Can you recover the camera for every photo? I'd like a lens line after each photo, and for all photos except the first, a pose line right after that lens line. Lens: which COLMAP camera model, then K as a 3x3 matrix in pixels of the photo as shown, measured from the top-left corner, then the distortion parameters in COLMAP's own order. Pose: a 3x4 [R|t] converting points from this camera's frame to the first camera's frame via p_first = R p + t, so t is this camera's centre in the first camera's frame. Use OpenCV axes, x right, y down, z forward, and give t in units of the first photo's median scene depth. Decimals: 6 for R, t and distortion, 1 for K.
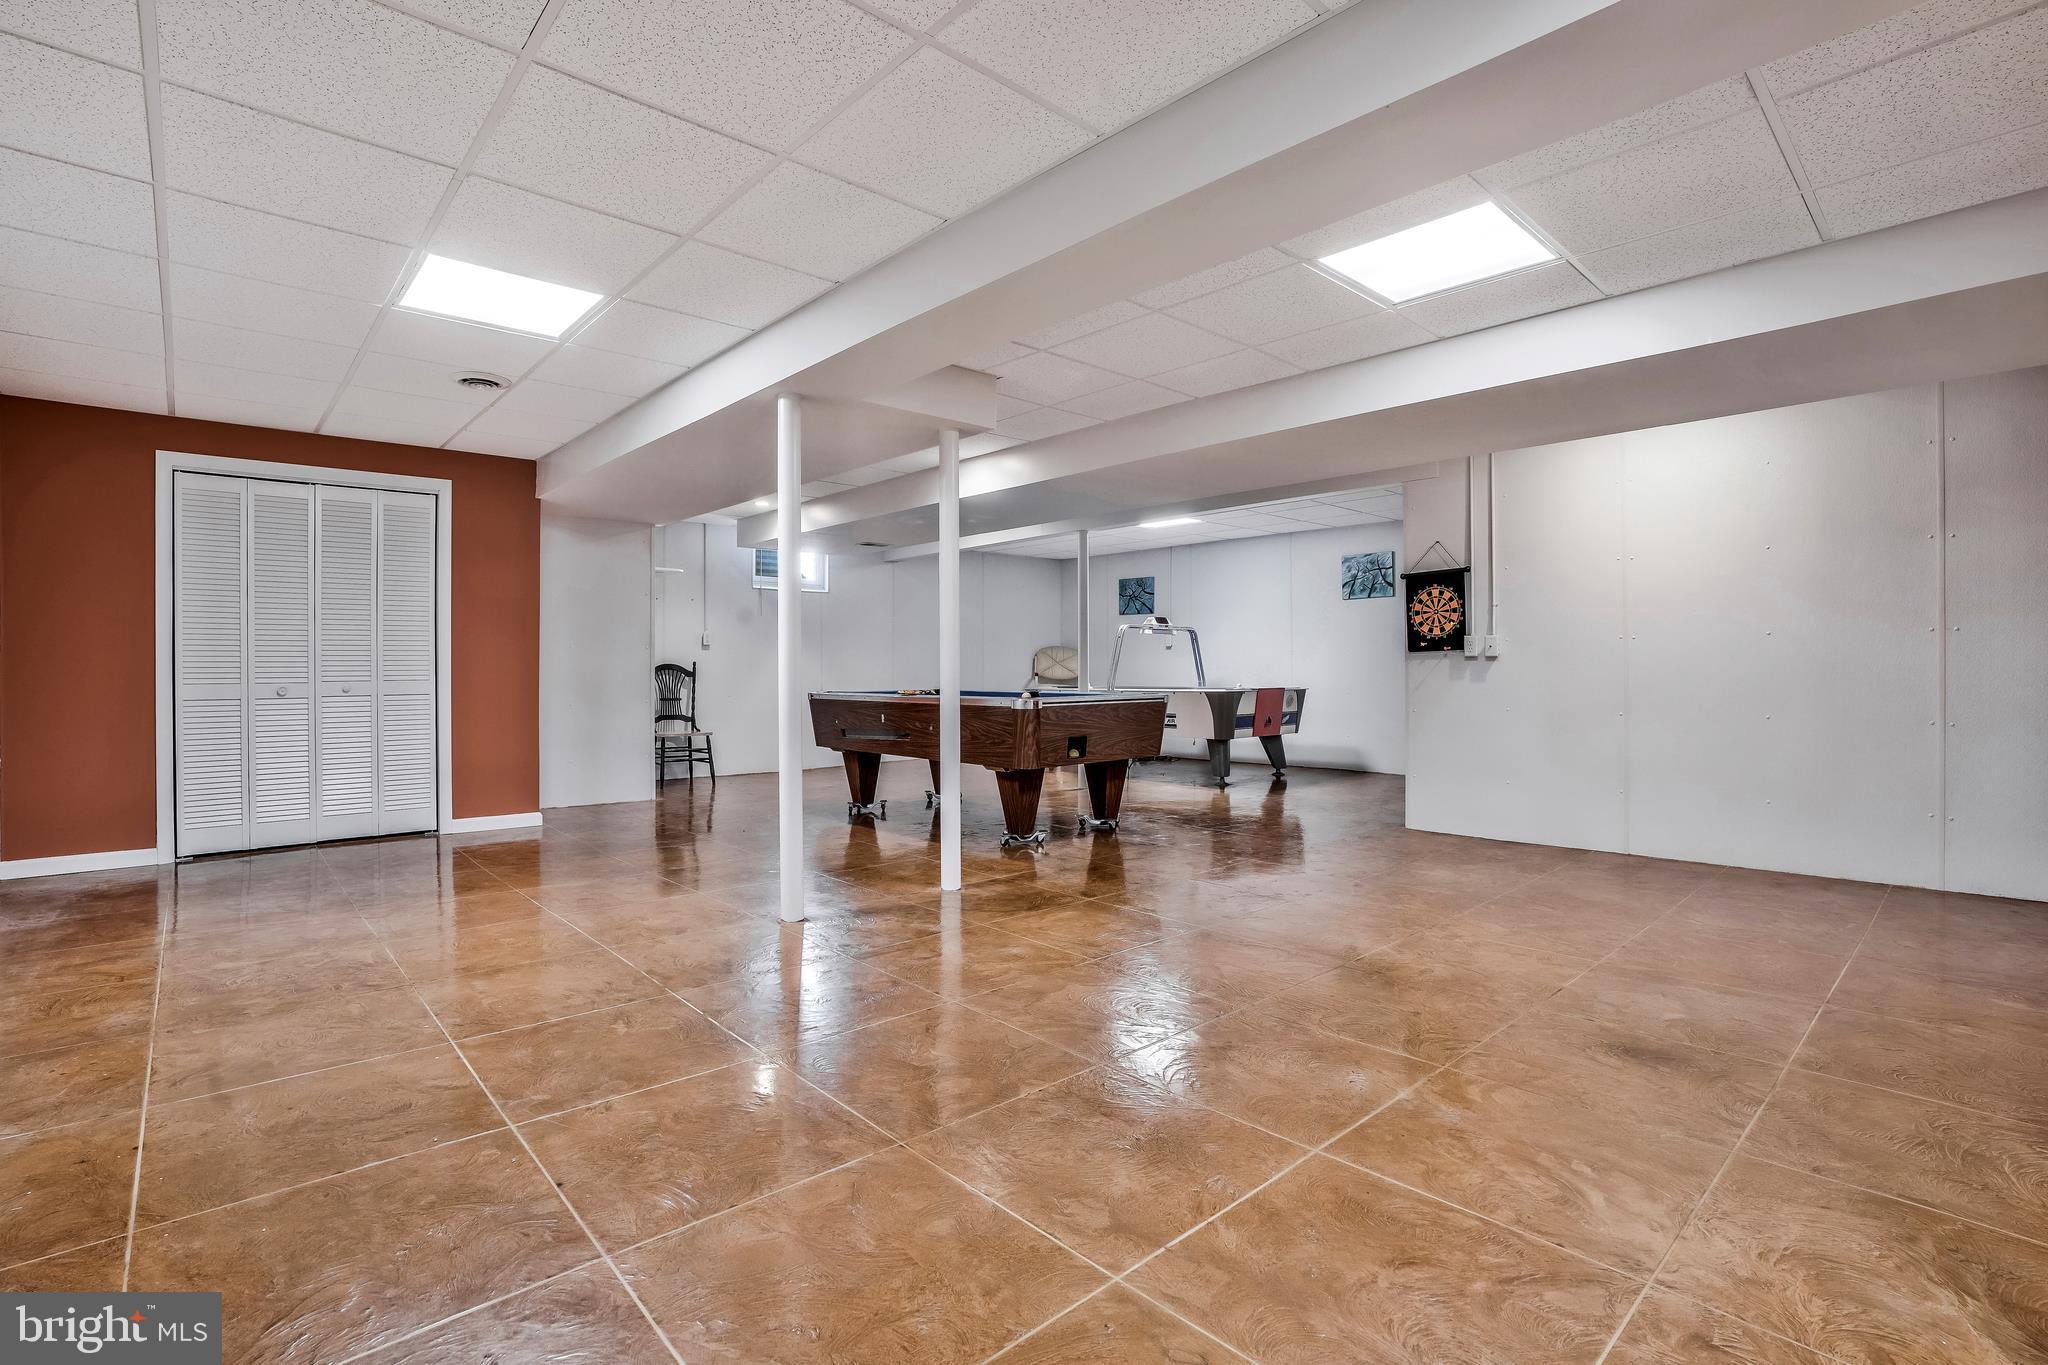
lens RADIAL K [[942.4, 0, 1035.0], [0, 942.4, 684.5], [0, 0, 1]] dist [-0.039664, 0.007485]
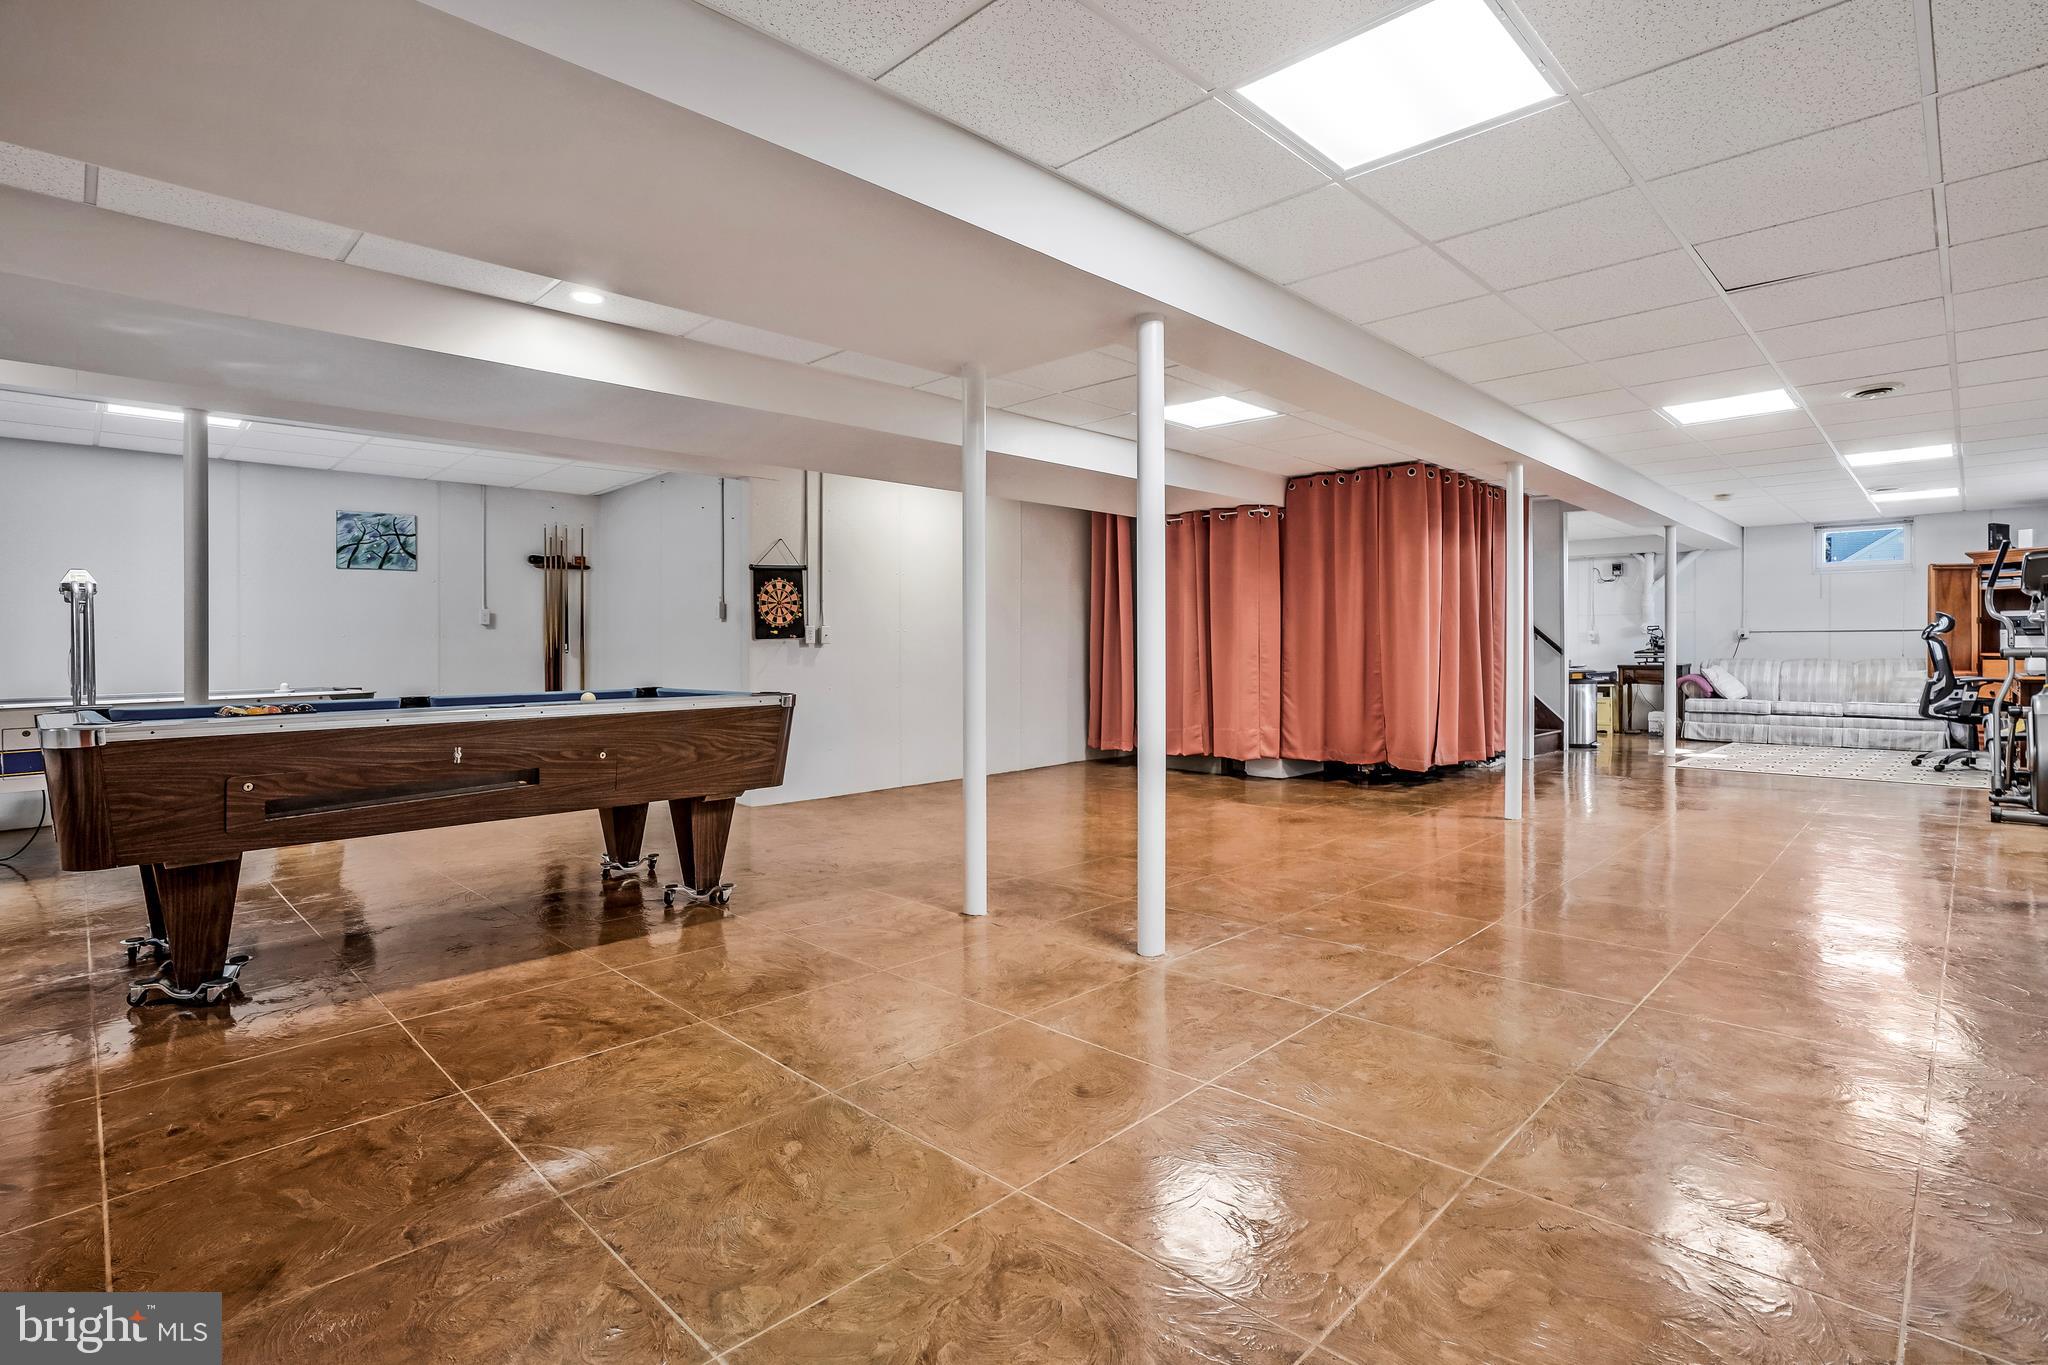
lens RADIAL K [[984.0, 0, 1033.6], [0, 984.0, 663.9], [0, 0, 1]] dist [-0.027179, 0.004322]
pose [[-0.048412, -0.009497, 0.998782, -0.741006], [0.028595, 0.999532, 0.010890, -0.010151], [-0.998418, 0.029088, -0.048117, 0.758914]]
